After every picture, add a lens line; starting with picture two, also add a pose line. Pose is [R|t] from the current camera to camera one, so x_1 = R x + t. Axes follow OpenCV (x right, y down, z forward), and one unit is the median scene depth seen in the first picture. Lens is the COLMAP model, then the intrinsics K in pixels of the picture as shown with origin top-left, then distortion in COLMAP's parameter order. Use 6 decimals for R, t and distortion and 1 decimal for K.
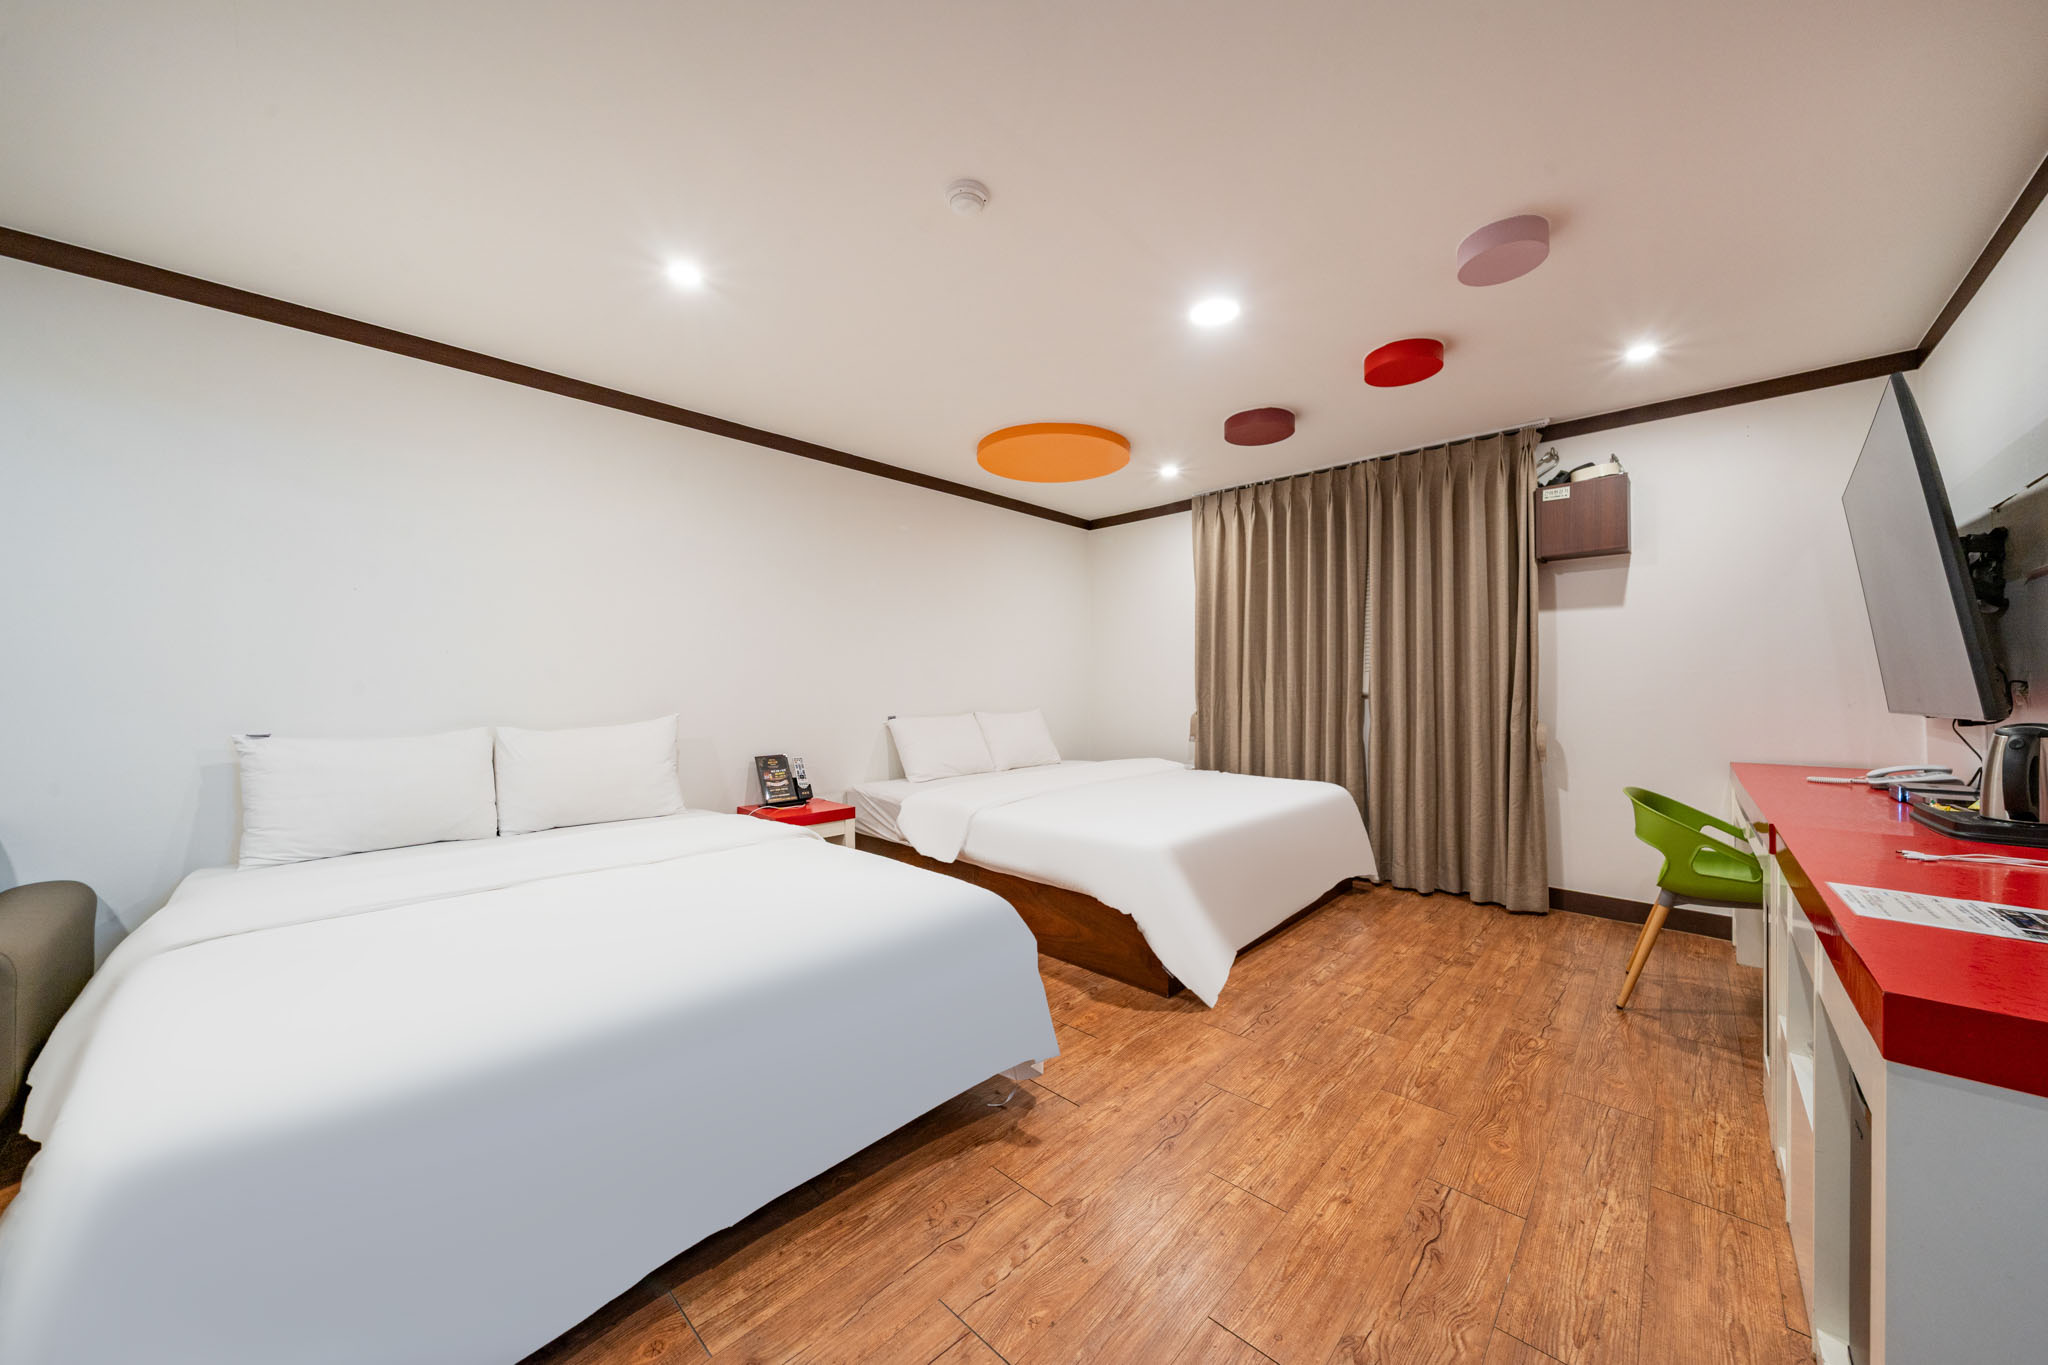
lens RADIAL K [[699.2, 0, 1031.7], [0, 699.2, 680.2], [0, 0, 1]] dist [-0.011388, 0.002192]
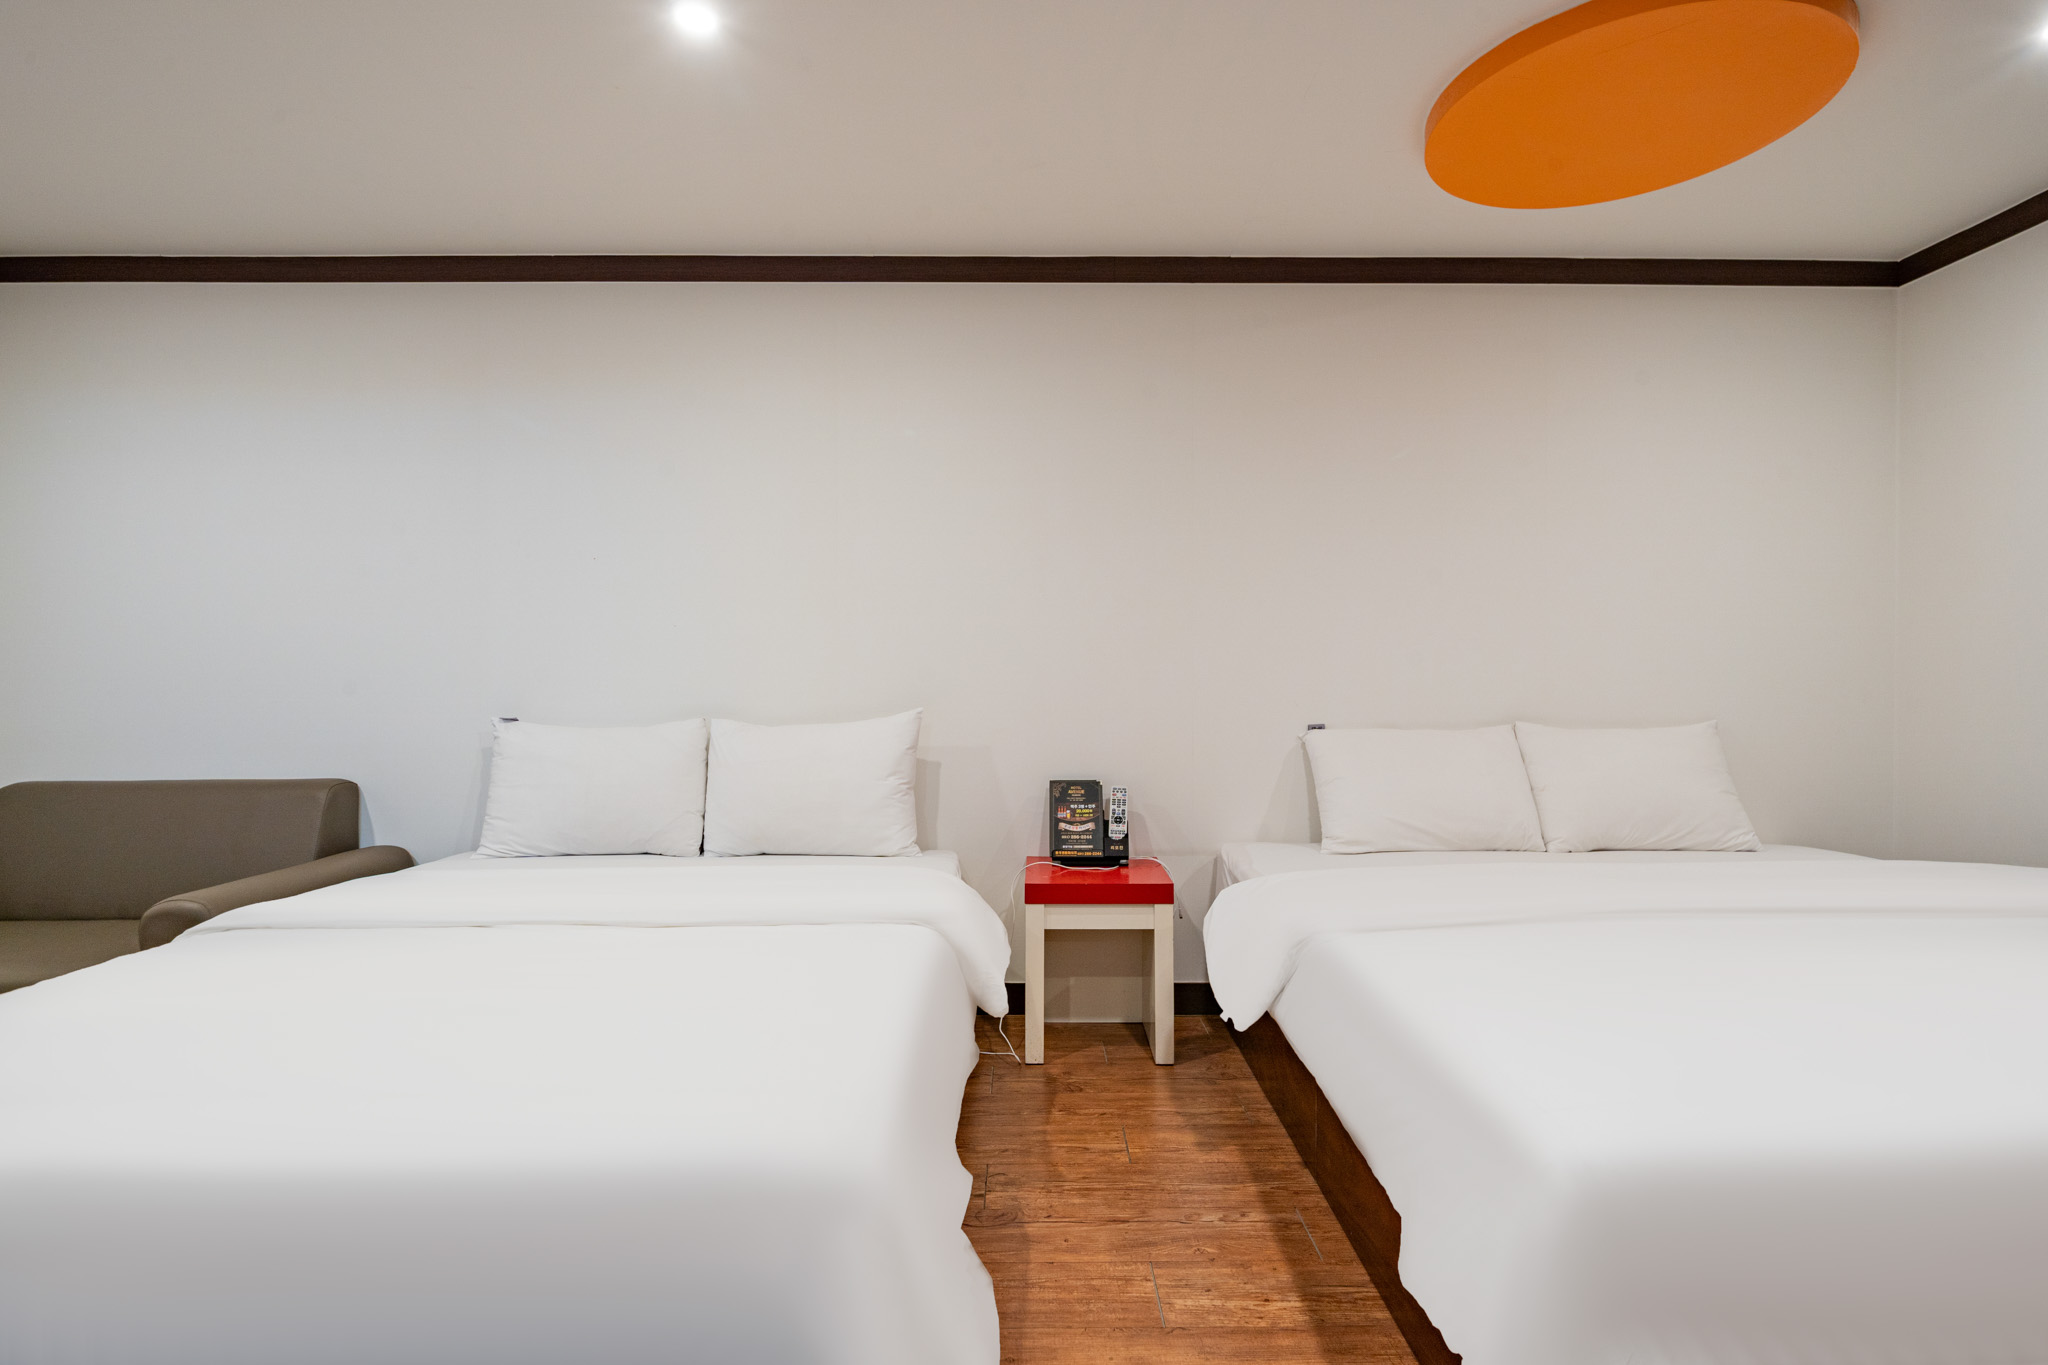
lens RADIAL K [[986.6, 0, 1024.0], [0, 986.6, 682.5], [0, 0, 1]] dist [-0.000599, 0.000013]
pose [[0.689763, 0.005048, -0.724017, 0.409587], [0.005056, 0.999918, 0.011788, 0.019486], [0.724017, -0.011791, 0.689681, 0.659985]]
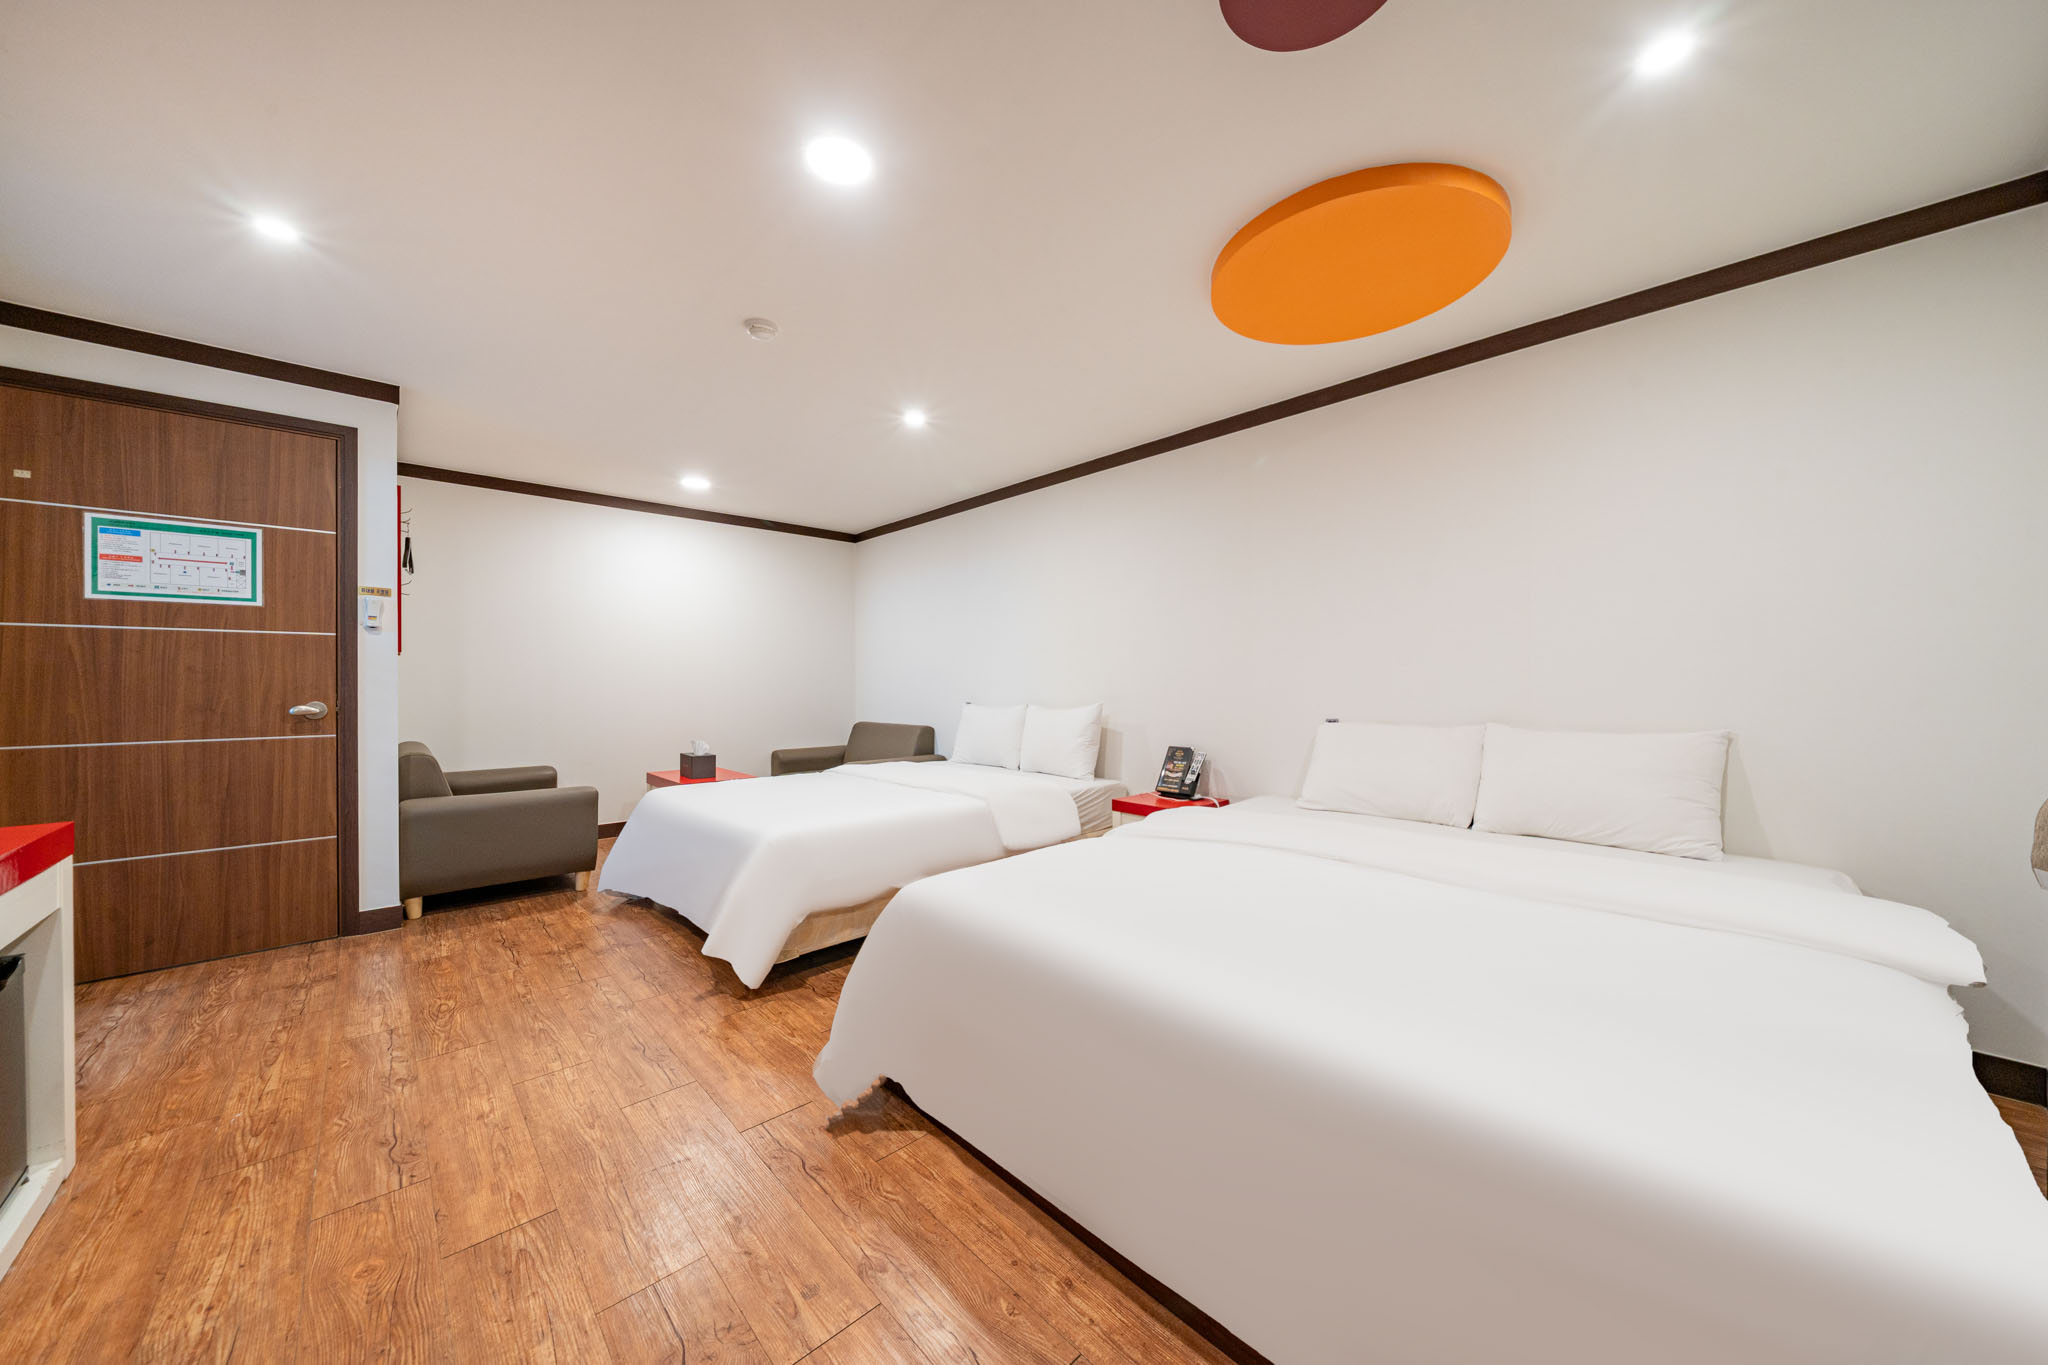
lens RADIAL K [[699.2, 0, 1031.7], [0, 699.2, 680.2], [0, 0, 1]] dist [-0.011388, 0.002192]
pose [[-0.054040, -0.001544, -0.998538, 1.189896], [0.008714, 0.999960, -0.002018, 0.018588], [0.998501, -0.008810, -0.054024, 1.513113]]
